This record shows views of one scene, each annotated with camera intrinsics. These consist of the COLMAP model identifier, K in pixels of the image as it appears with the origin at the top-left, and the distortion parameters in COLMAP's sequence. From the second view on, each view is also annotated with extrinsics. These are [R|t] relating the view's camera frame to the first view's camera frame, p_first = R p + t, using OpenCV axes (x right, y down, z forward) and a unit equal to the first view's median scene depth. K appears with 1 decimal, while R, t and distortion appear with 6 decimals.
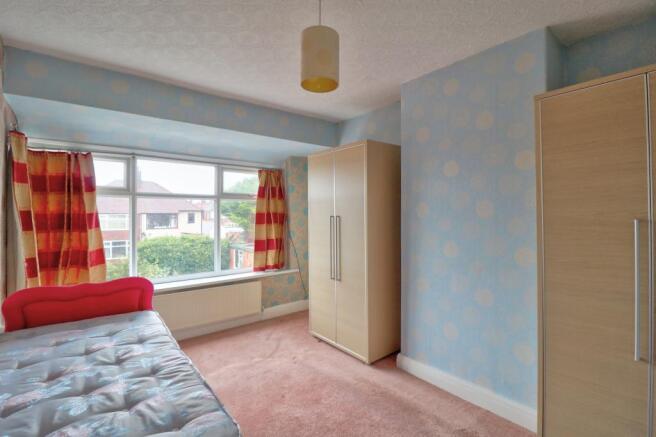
lens RADIAL K [[310.1, 0, 326.2], [0, 310.1, 217.3], [0, 0, 1]] dist [-0.010962, -0.003875]
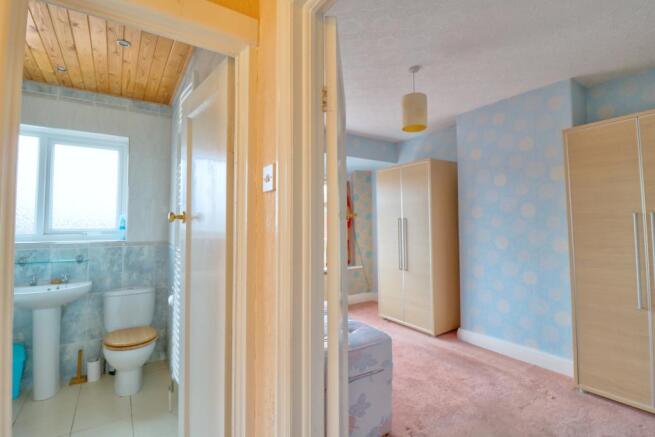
lens RADIAL K [[309.7, 0, 331.9], [0, 309.7, 213.7], [0, 0, 1]] dist [-0.010962, -0.003875]
pose [[0.995920, -0.008260, -0.089864, -0.175122], [0.004549, 0.999131, -0.041420, 0.031771], [0.090128, 0.040843, 0.995092, -0.330271]]
